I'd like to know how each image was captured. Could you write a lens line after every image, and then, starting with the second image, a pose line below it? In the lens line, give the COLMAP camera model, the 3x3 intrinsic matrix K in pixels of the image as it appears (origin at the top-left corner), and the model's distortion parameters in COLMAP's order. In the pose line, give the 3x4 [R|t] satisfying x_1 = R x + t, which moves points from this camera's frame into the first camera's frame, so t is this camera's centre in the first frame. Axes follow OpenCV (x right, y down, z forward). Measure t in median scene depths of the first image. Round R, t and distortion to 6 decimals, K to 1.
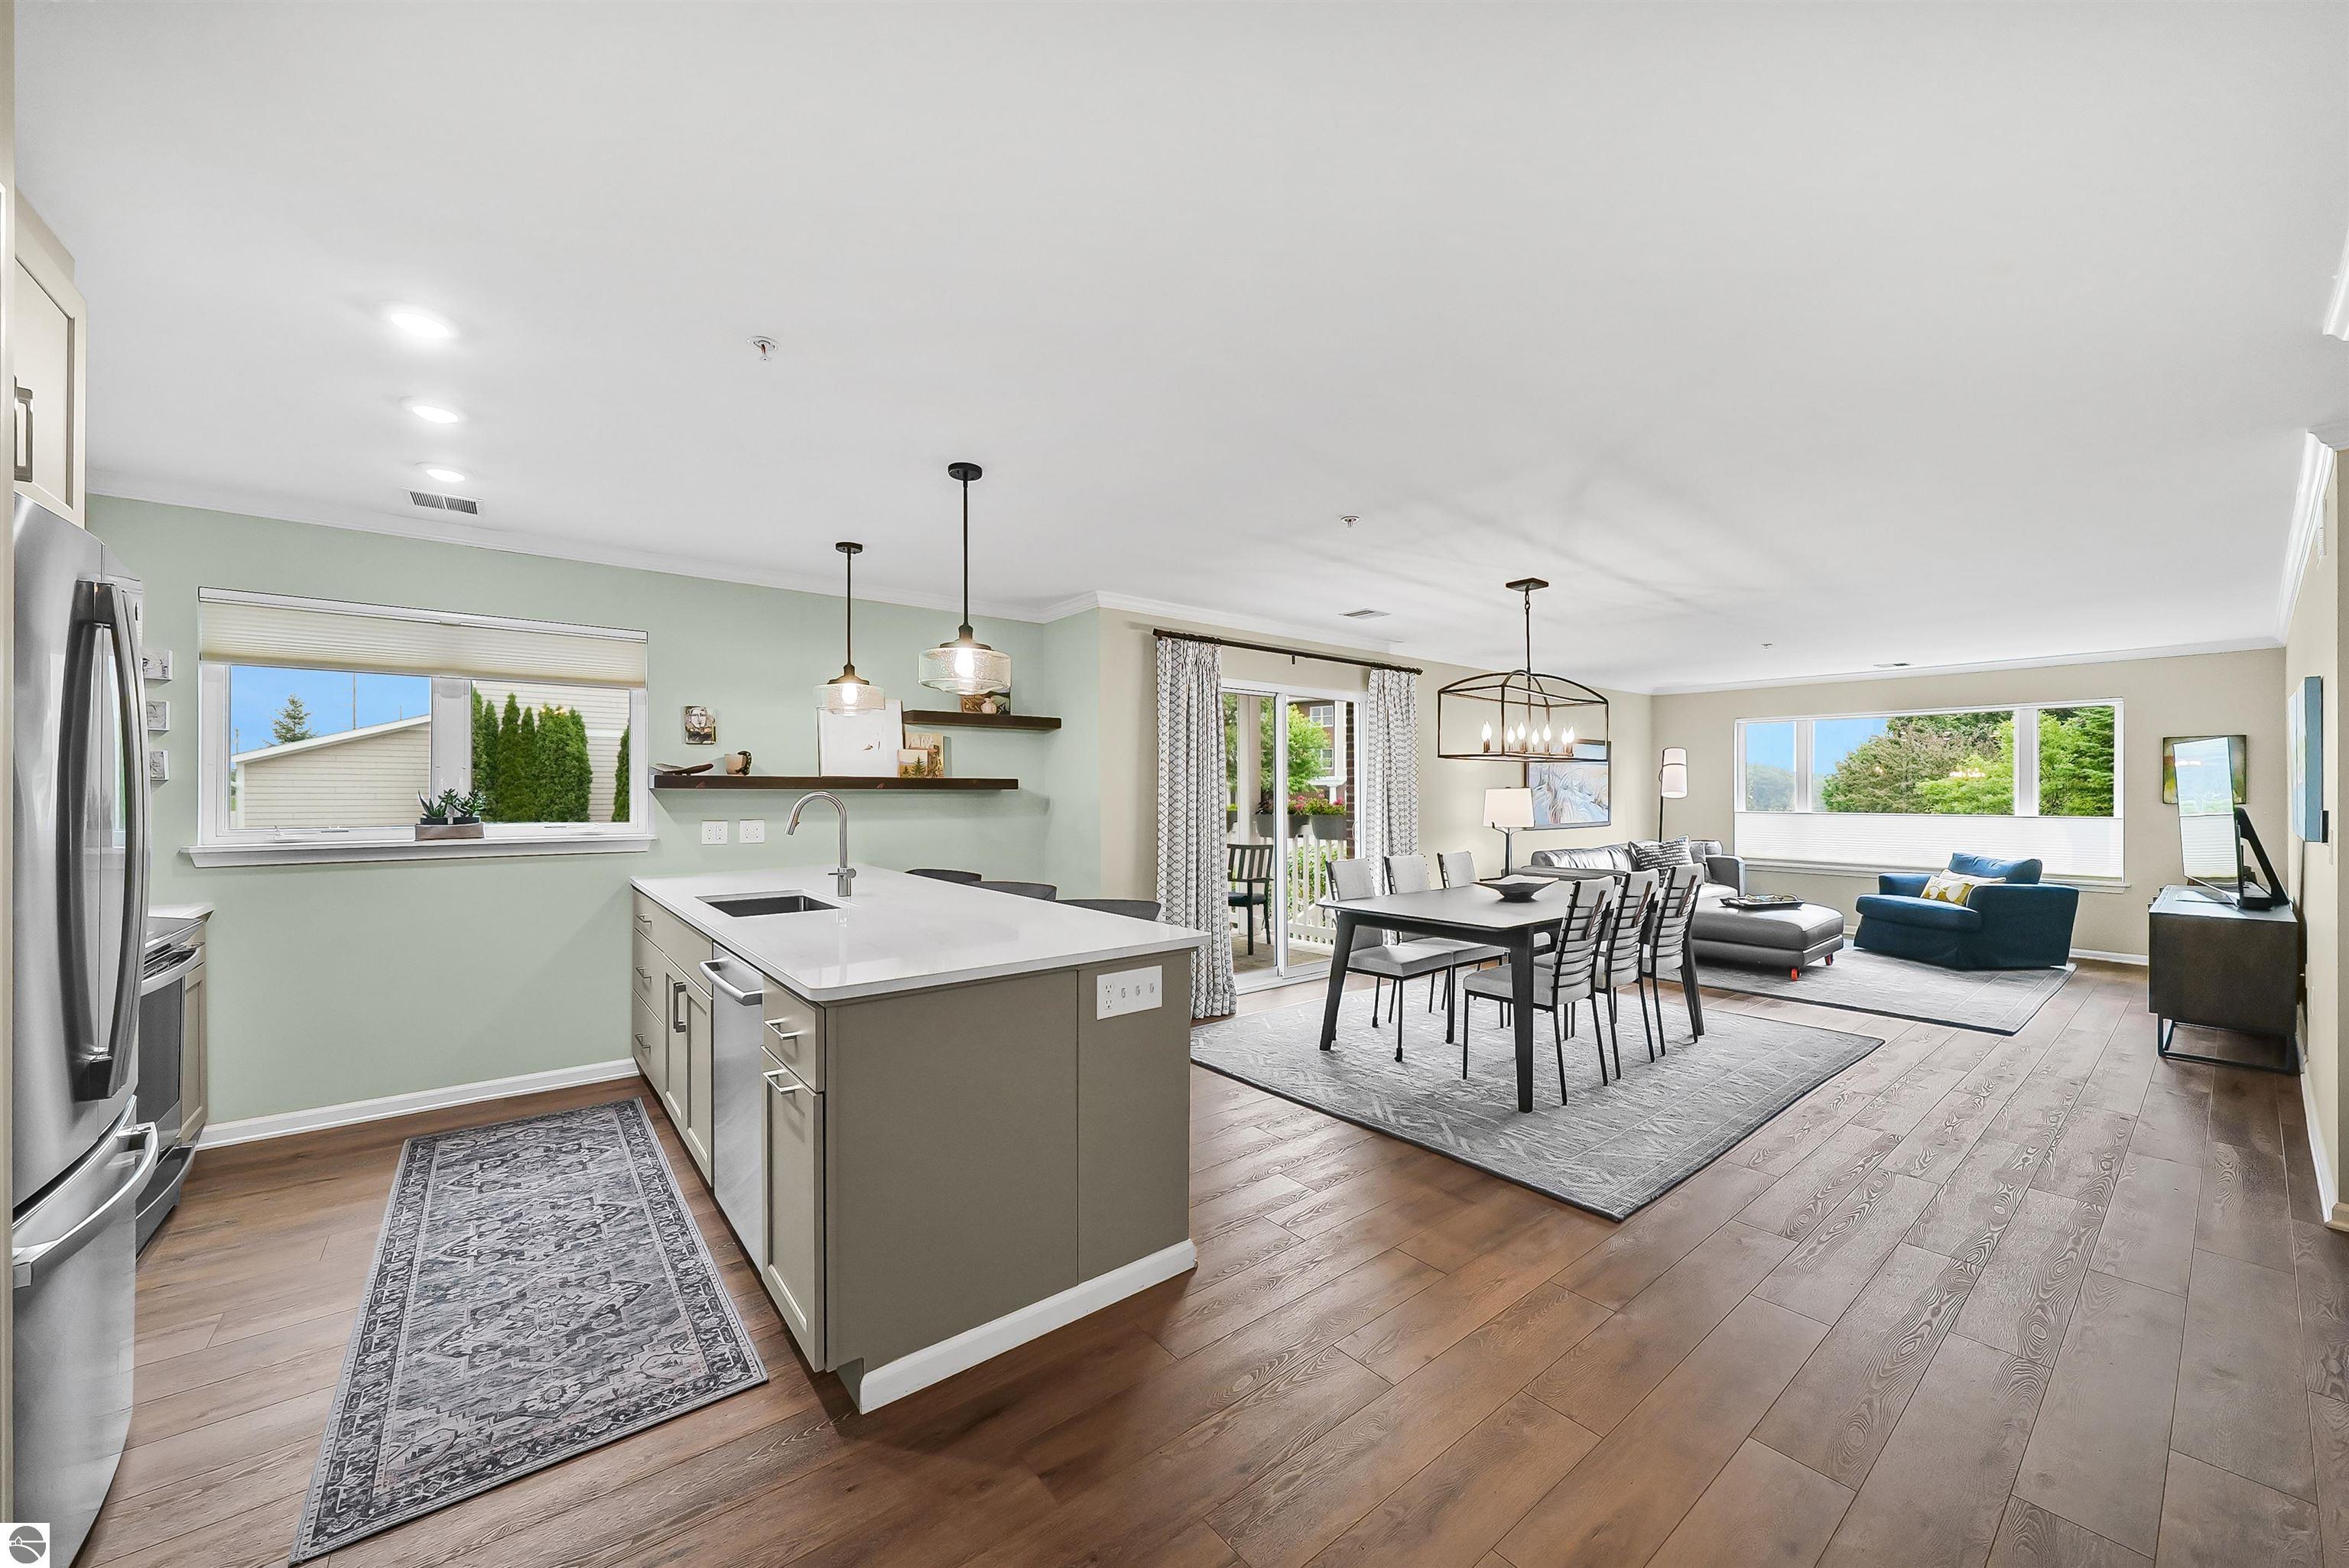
lens RADIAL K [[854.4, 0, 1182.2], [0, 854.4, 791.9], [0, 0, 1]] dist [-0.002830, -0.000376]
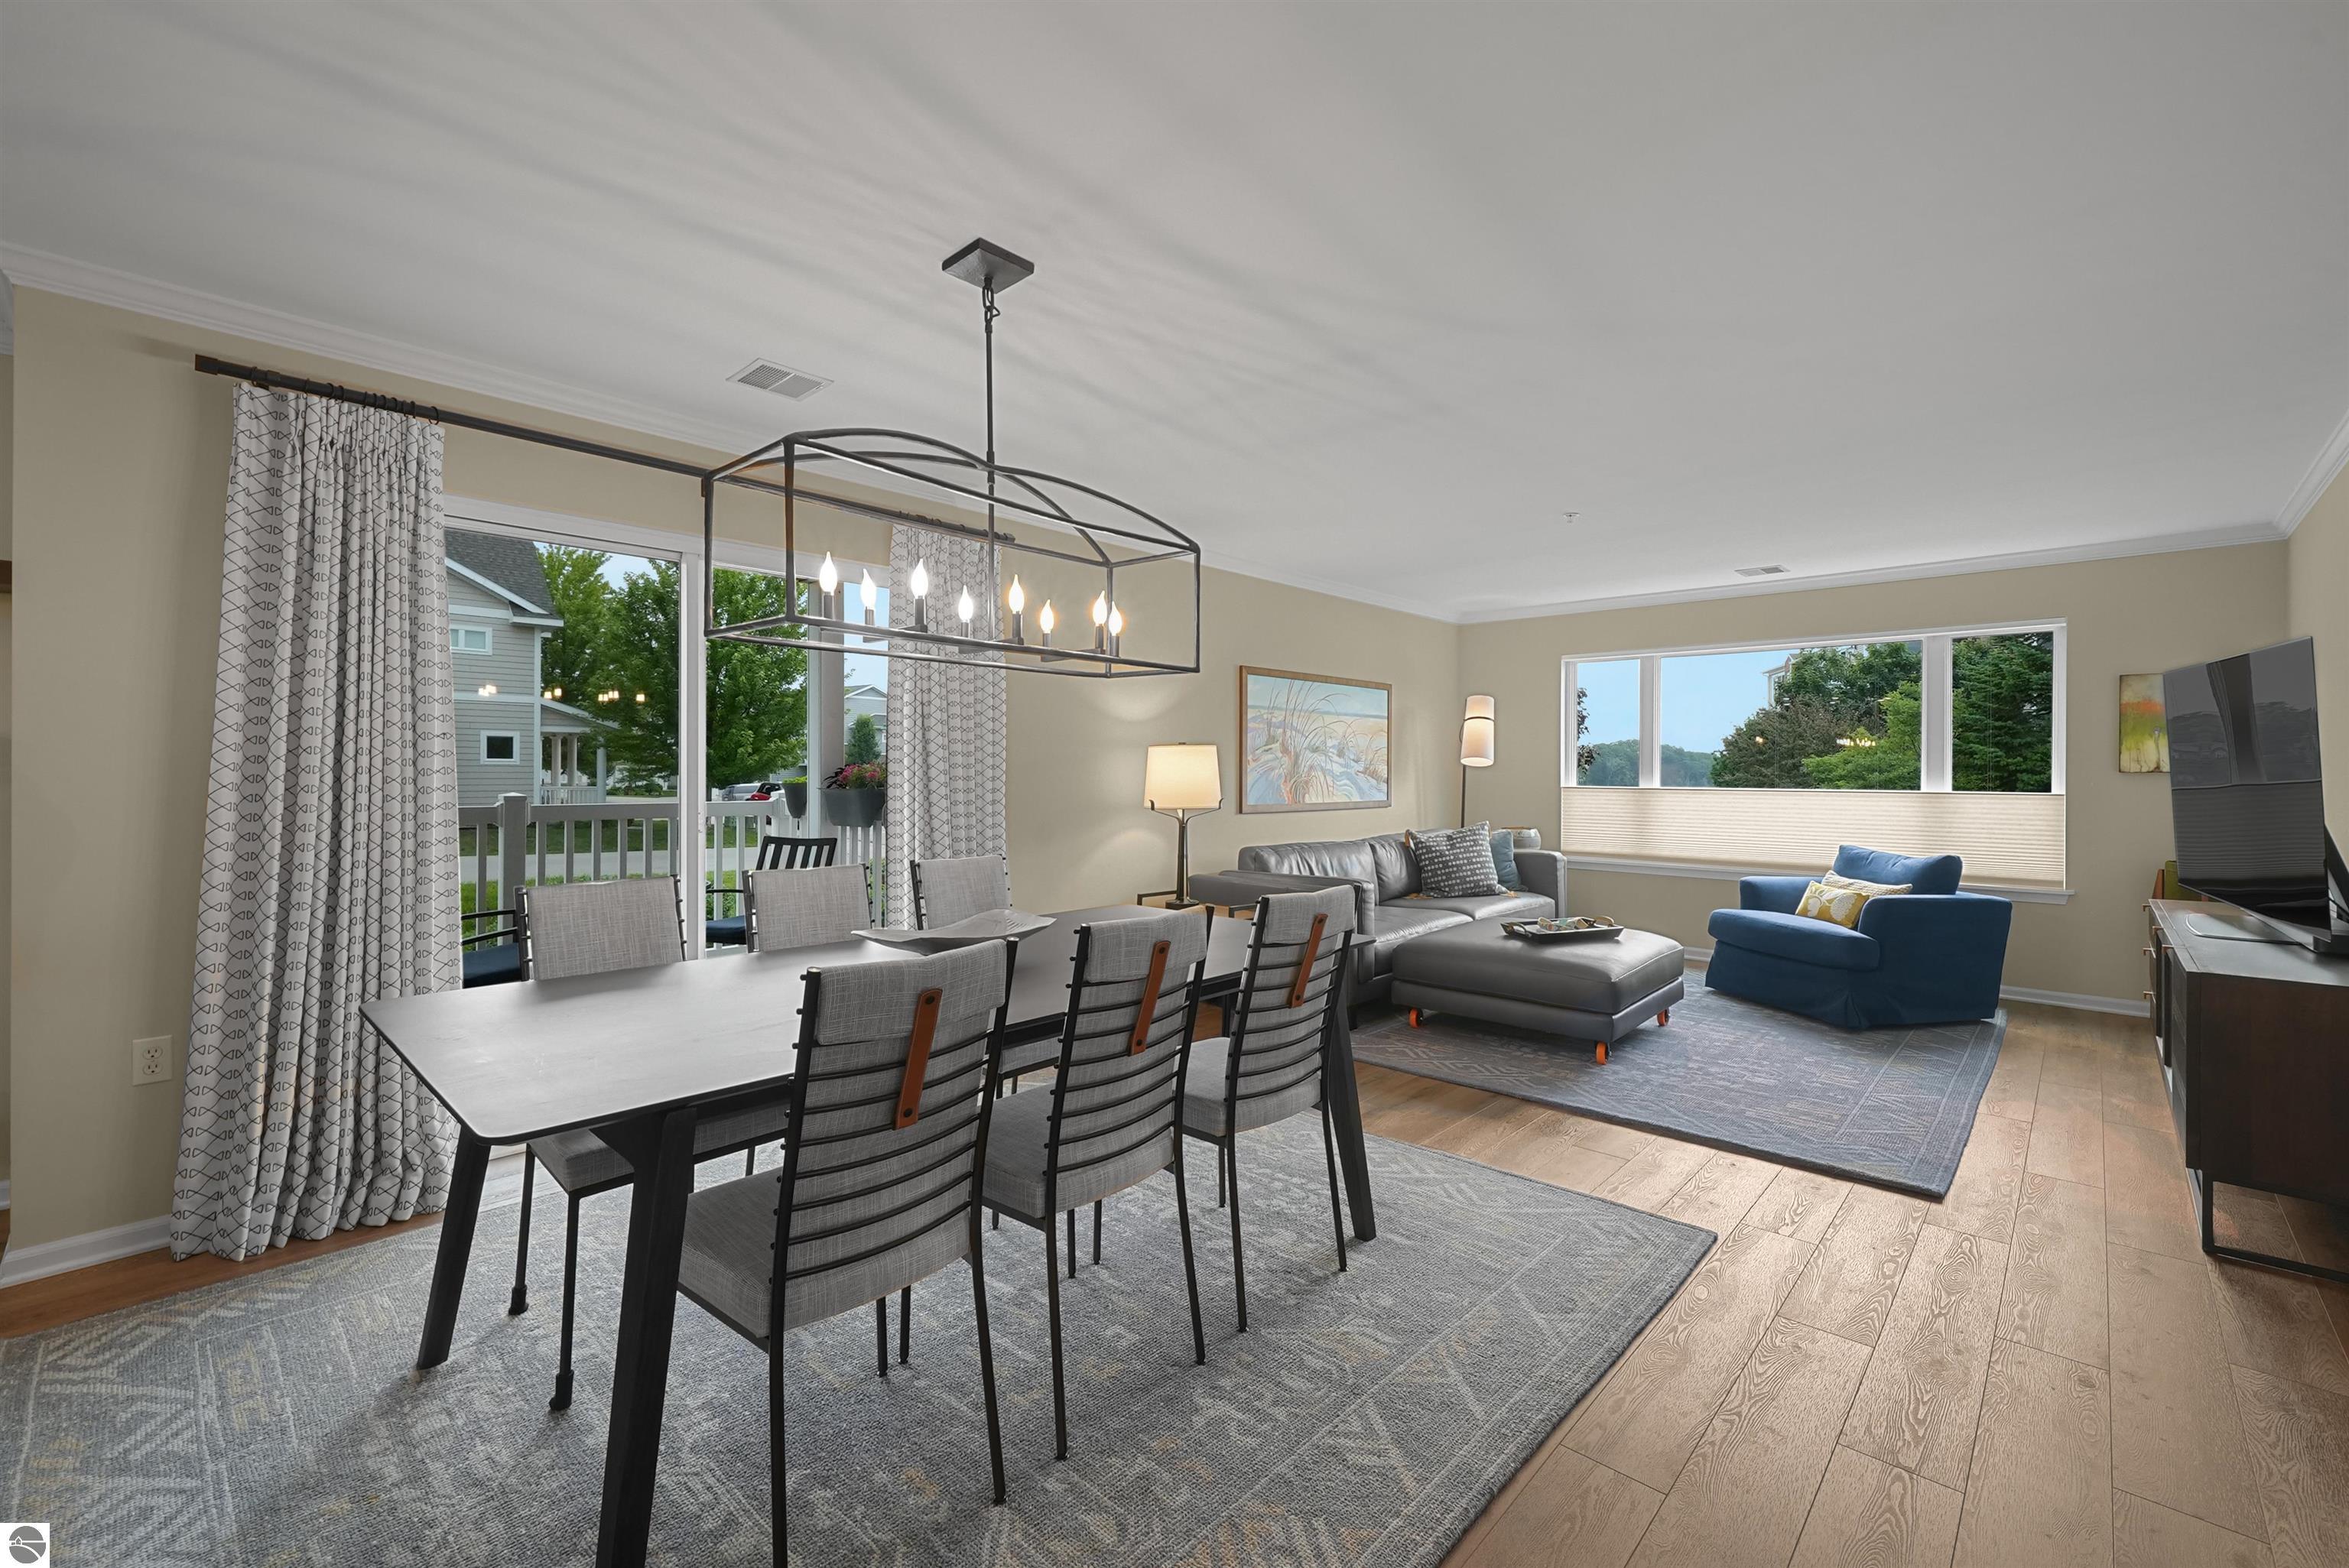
lens RADIAL K [[967.9, 0, 1180.2], [0, 967.9, 771.7], [0, 0, 1]] dist [-0.003445, 0.000786]
pose [[0.990589, 0.003579, 0.136823, 0.293145], [-0.003725, 0.999993, 0.000810, 0.014594], [-0.136819, -0.001312, 0.990595, 0.325597]]
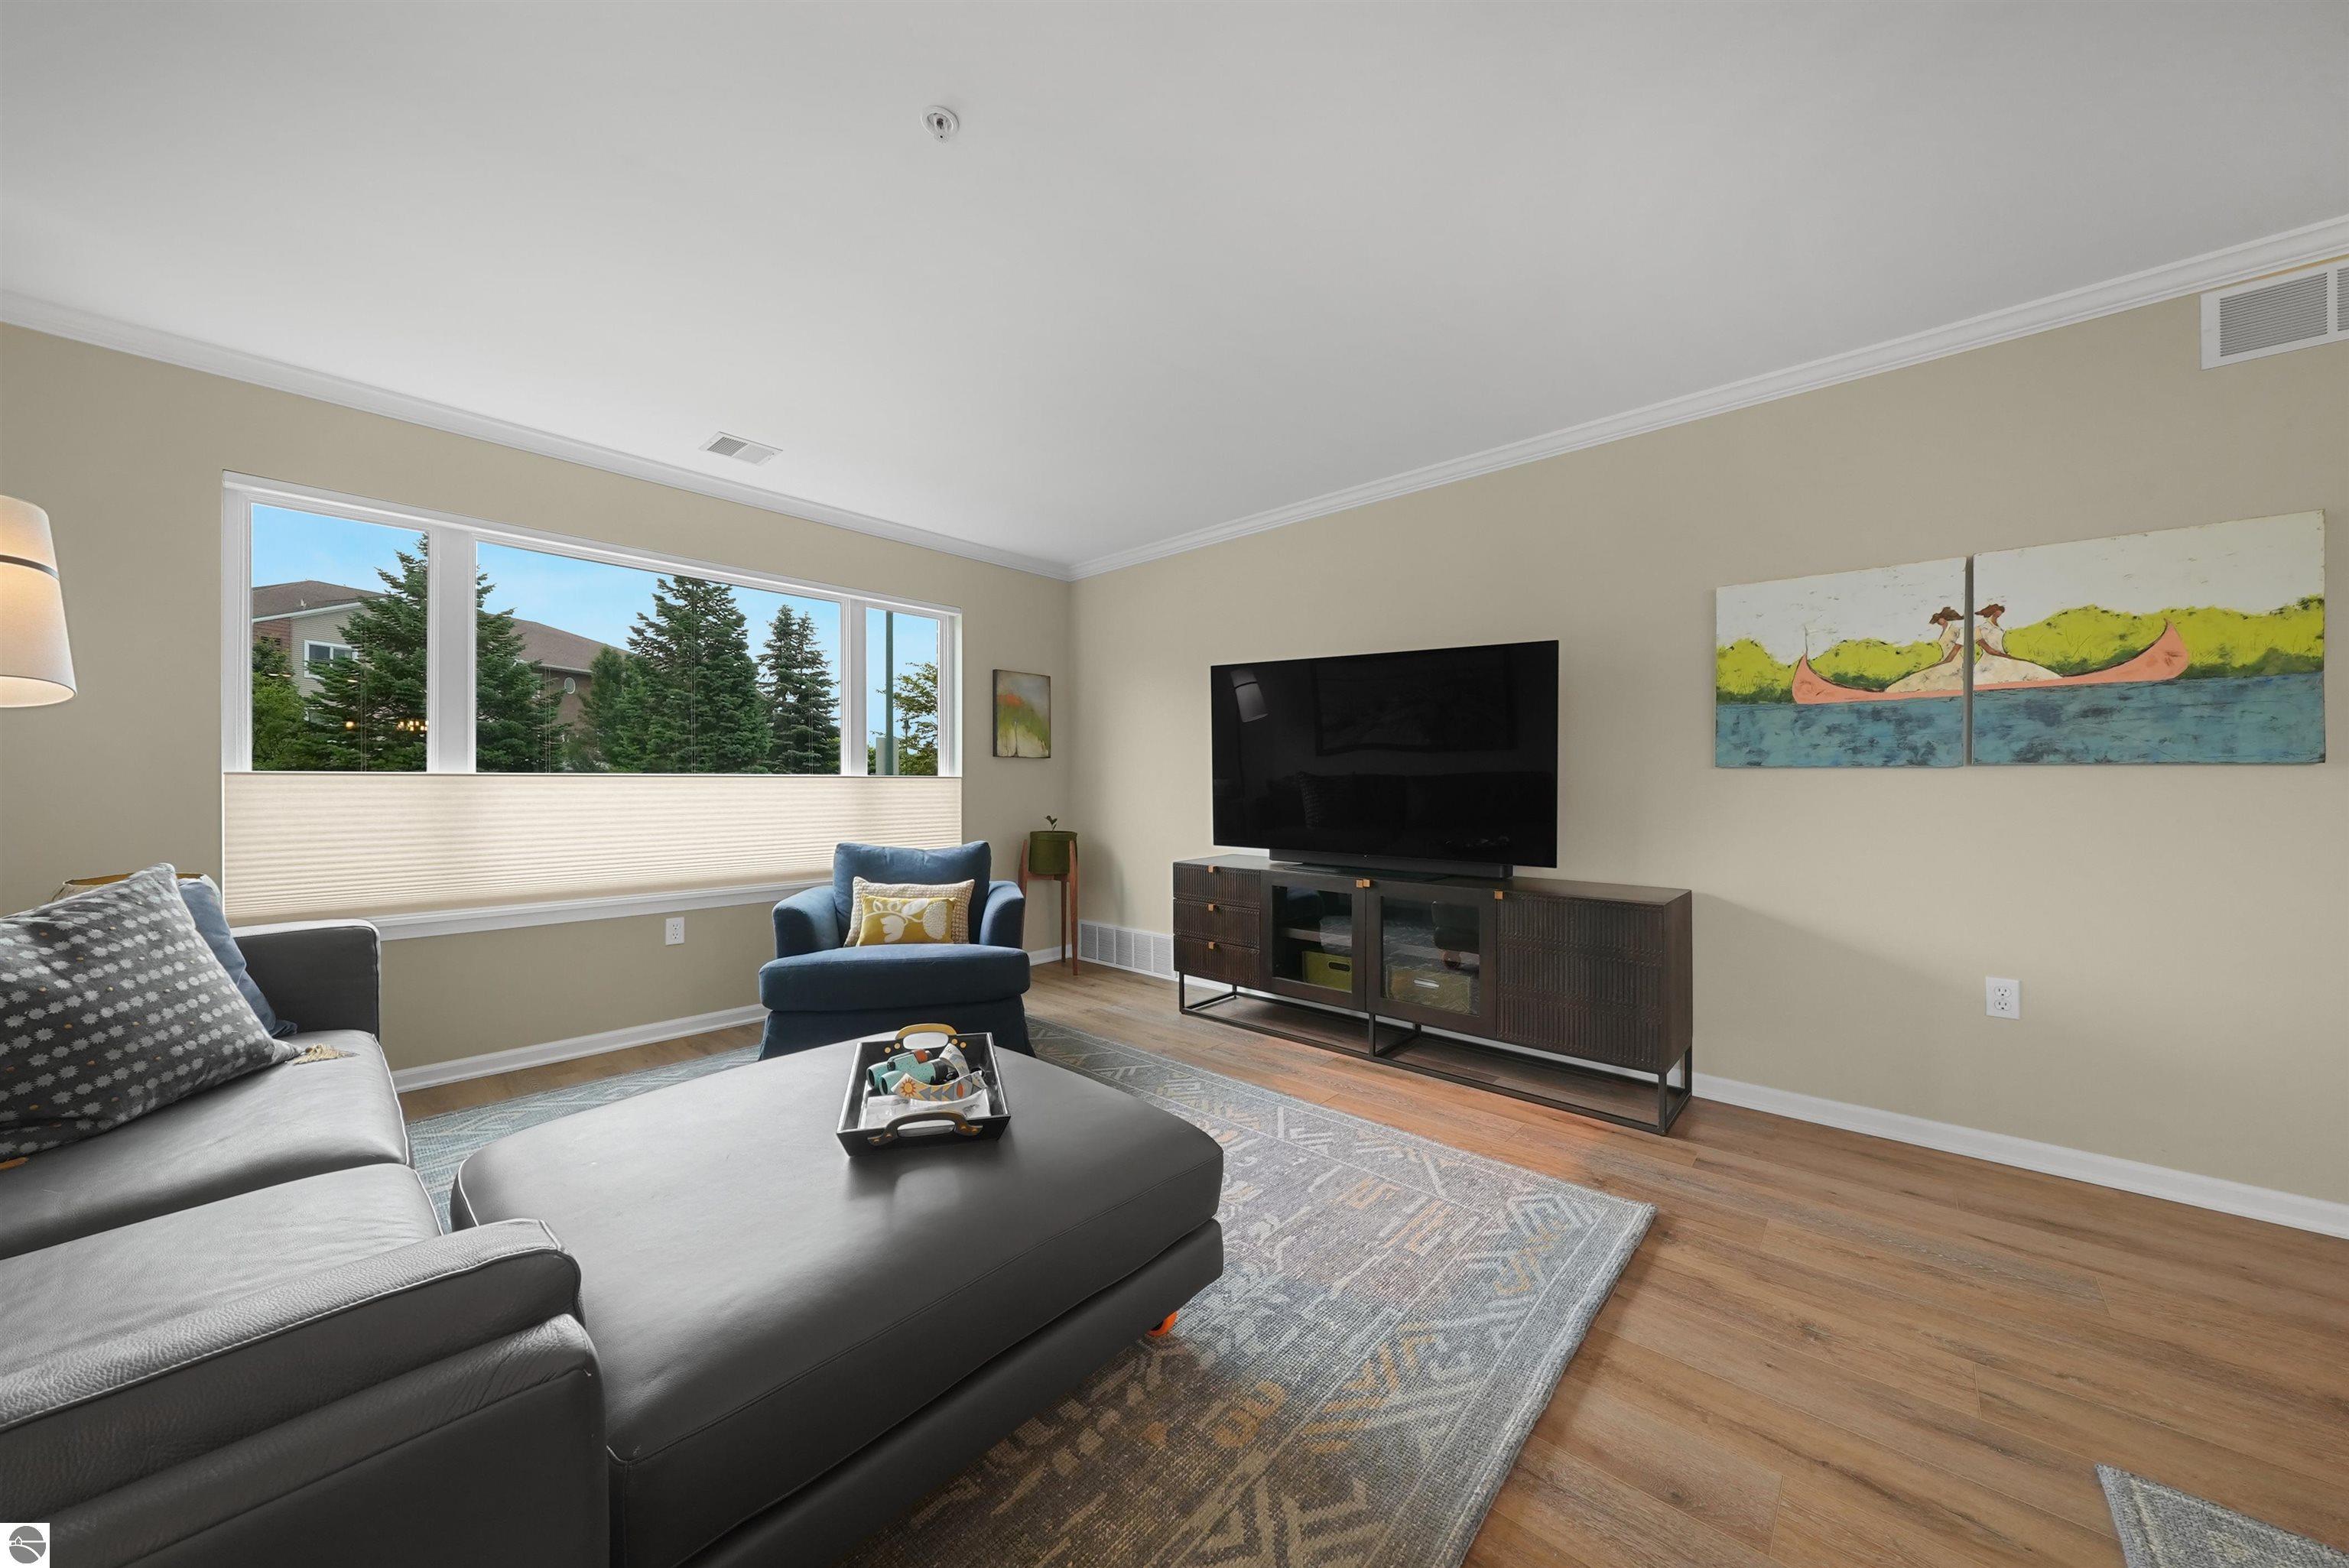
lens RADIAL K [[810.3, 0, 1168.7], [0, 810.3, 780.9], [0, 0, 1]] dist [-0.005452, 0.000364]
pose [[-0.151439, 0.001485, 0.988466, 0.401105], [-0.000274, 0.999999, -0.001544, 0.034753], [-0.988467, -0.000504, -0.151438, 0.917014]]
